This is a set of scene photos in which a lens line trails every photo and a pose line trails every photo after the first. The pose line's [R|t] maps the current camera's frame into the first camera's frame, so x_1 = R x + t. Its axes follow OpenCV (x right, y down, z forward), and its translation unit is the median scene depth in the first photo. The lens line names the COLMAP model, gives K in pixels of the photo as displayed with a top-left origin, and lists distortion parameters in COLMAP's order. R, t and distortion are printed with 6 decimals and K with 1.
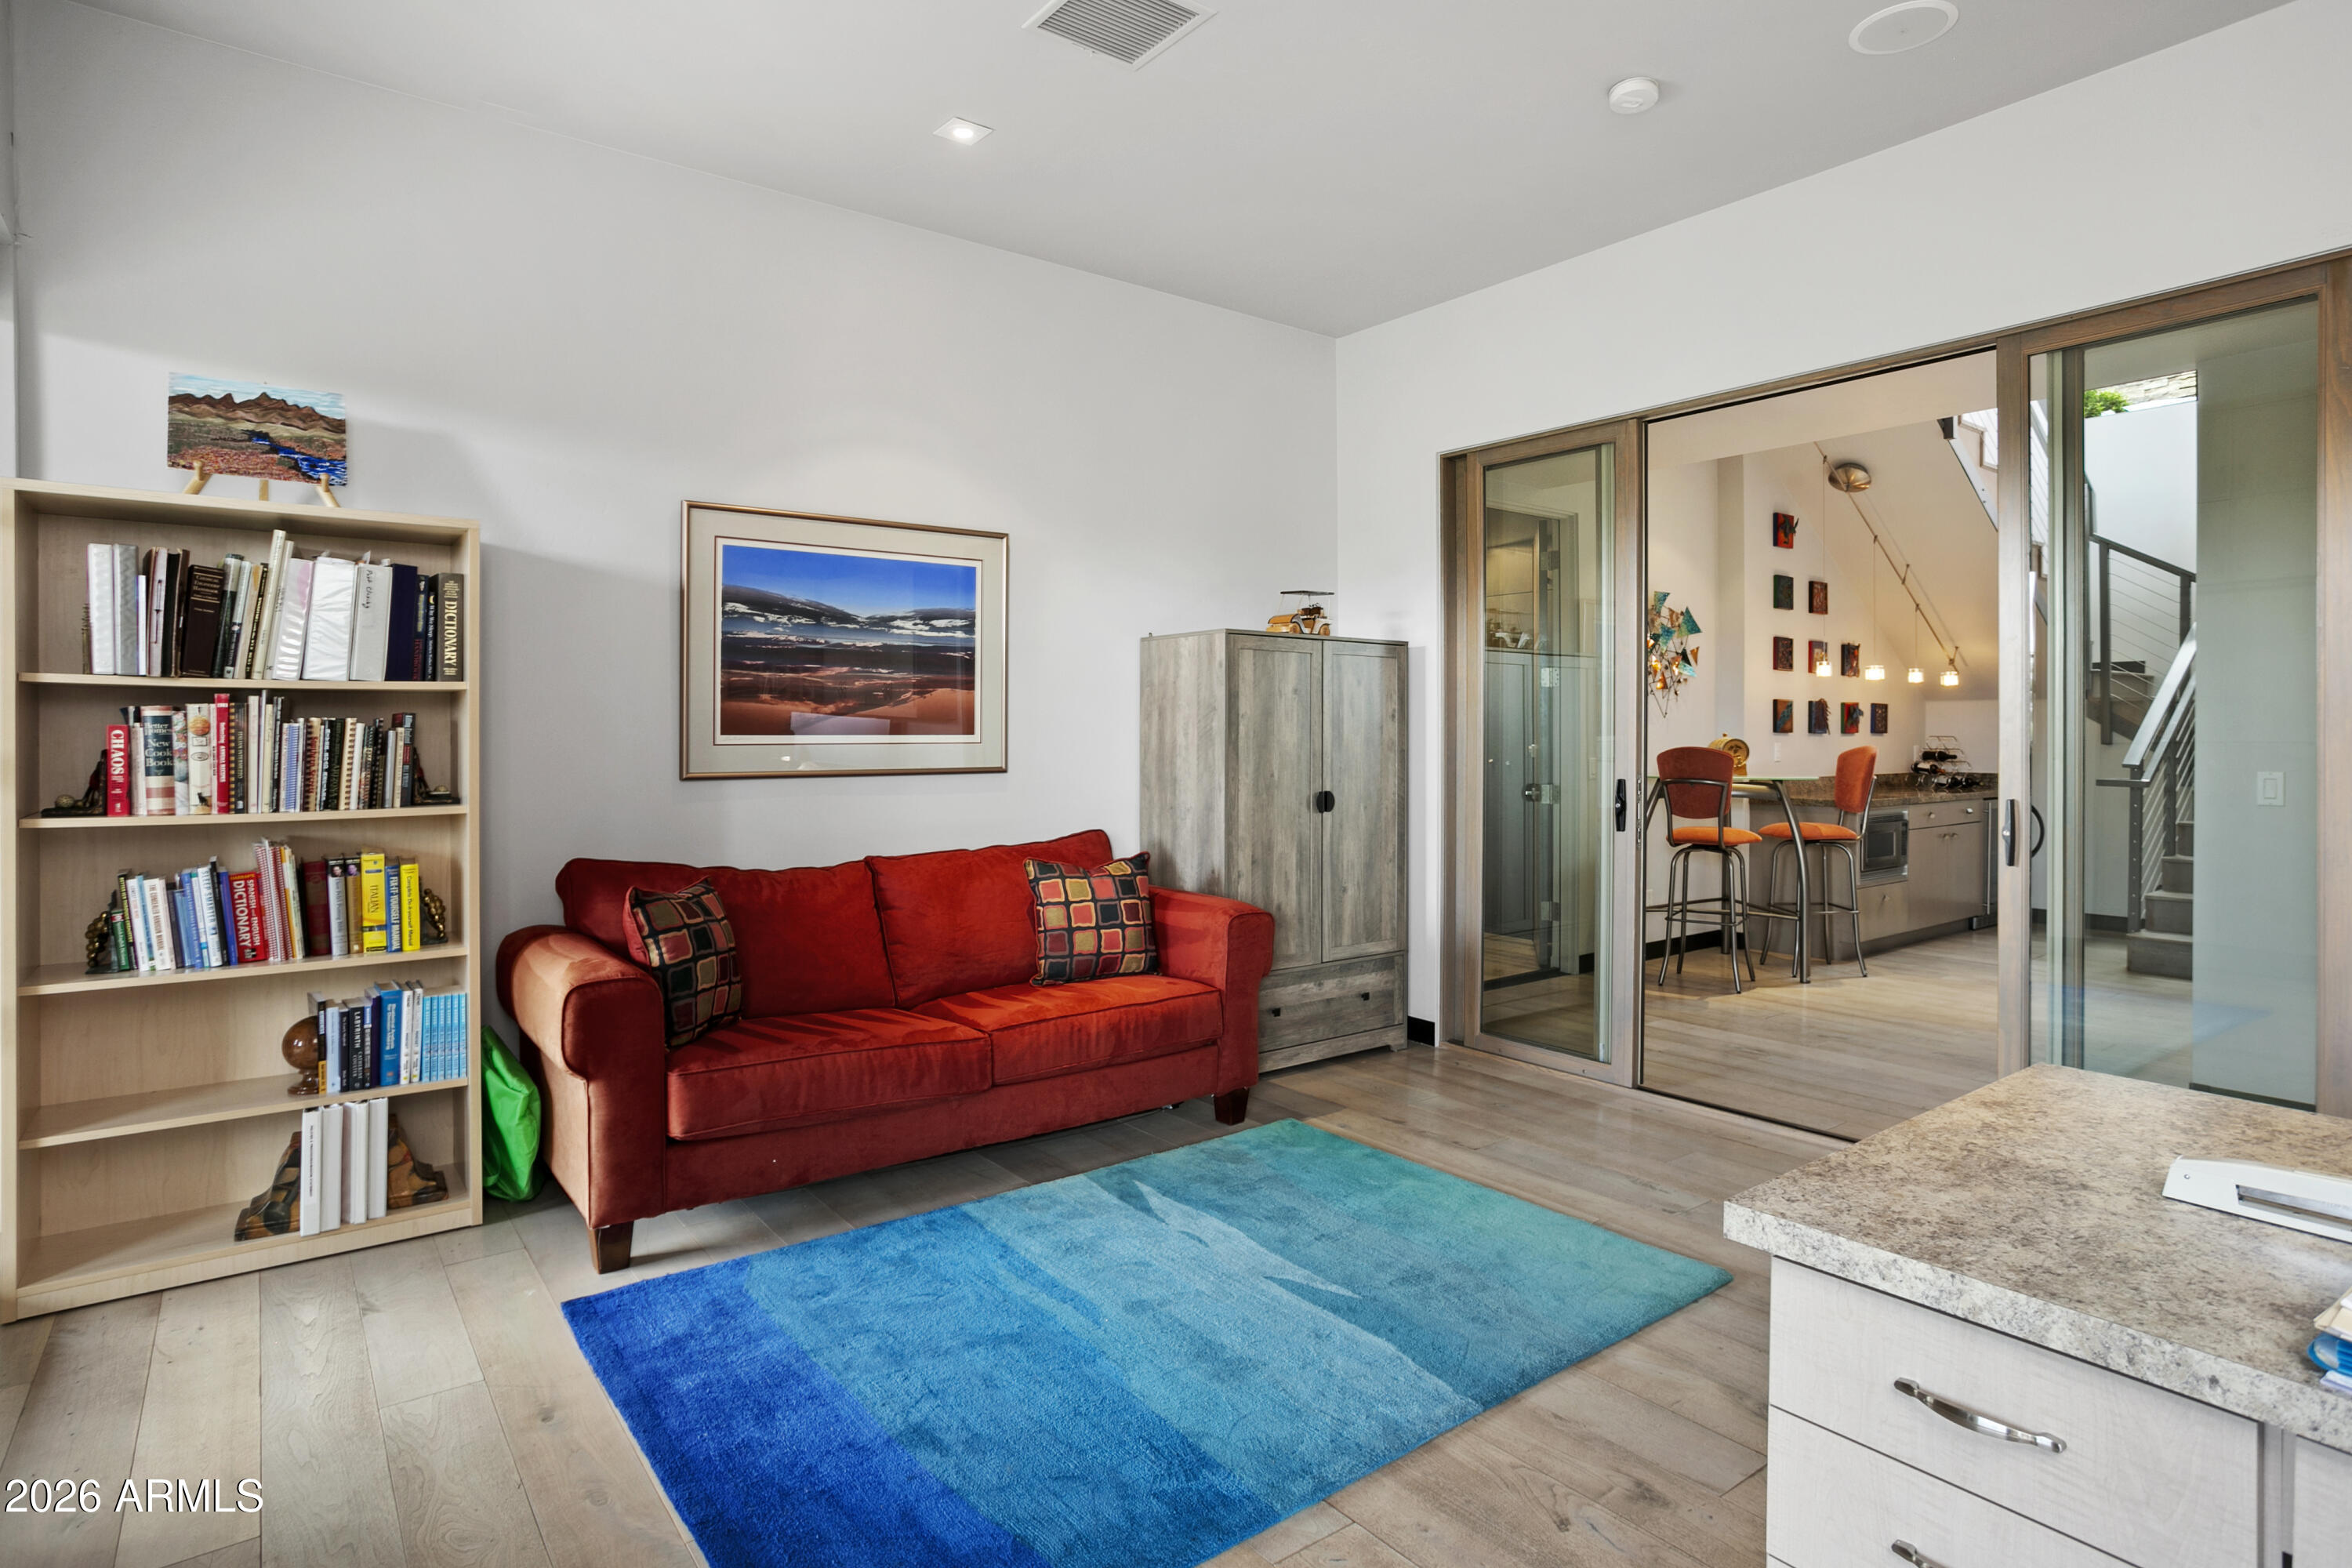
lens RADIAL K [[1217.6, 0, 1221.0], [0, 1217.6, 749.8], [0, 0, 1]] dist [-0.006495, 0.000254]
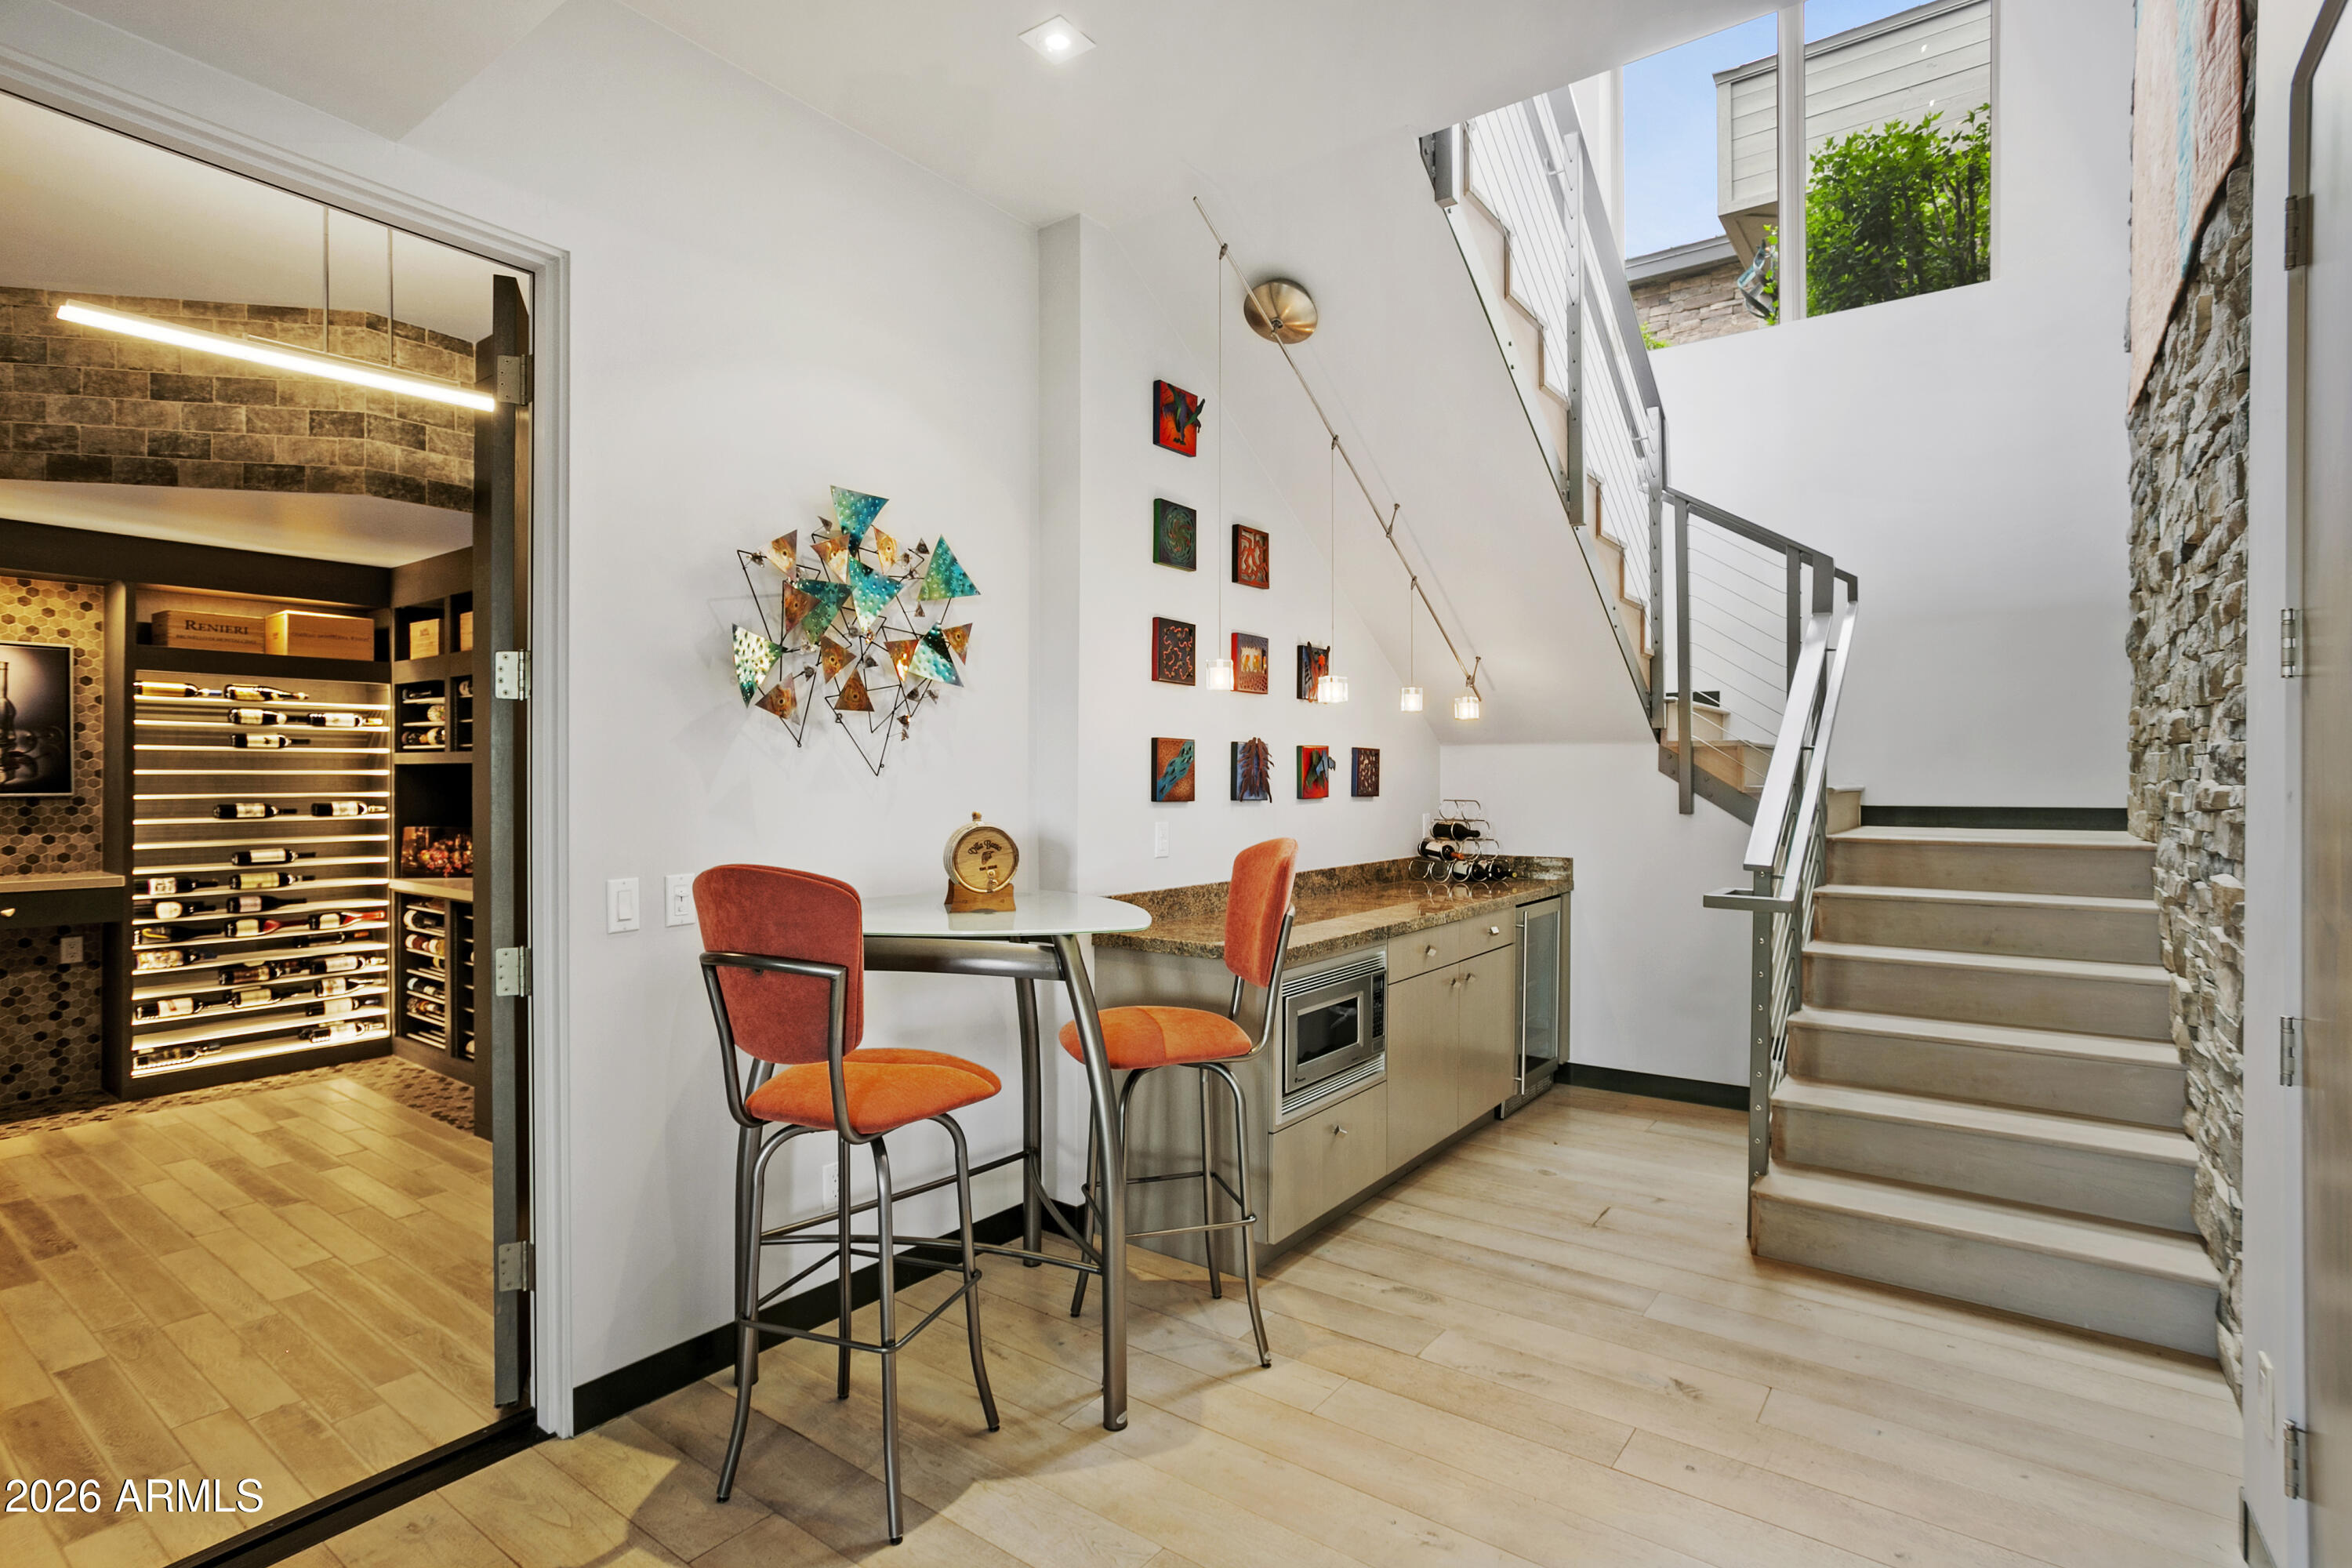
lens RADIAL K [[1102.4, 0, 1179.6], [0, 1102.4, 783.7], [0, 0, 1]] dist [-0.021885, 0.001948]
pose [[0.968472, 0.000277, 0.249123, 0.341084], [0.000303, 0.999997, -0.002290, -0.020485], [-0.249123, 0.002293, 0.968469, 0.530427]]
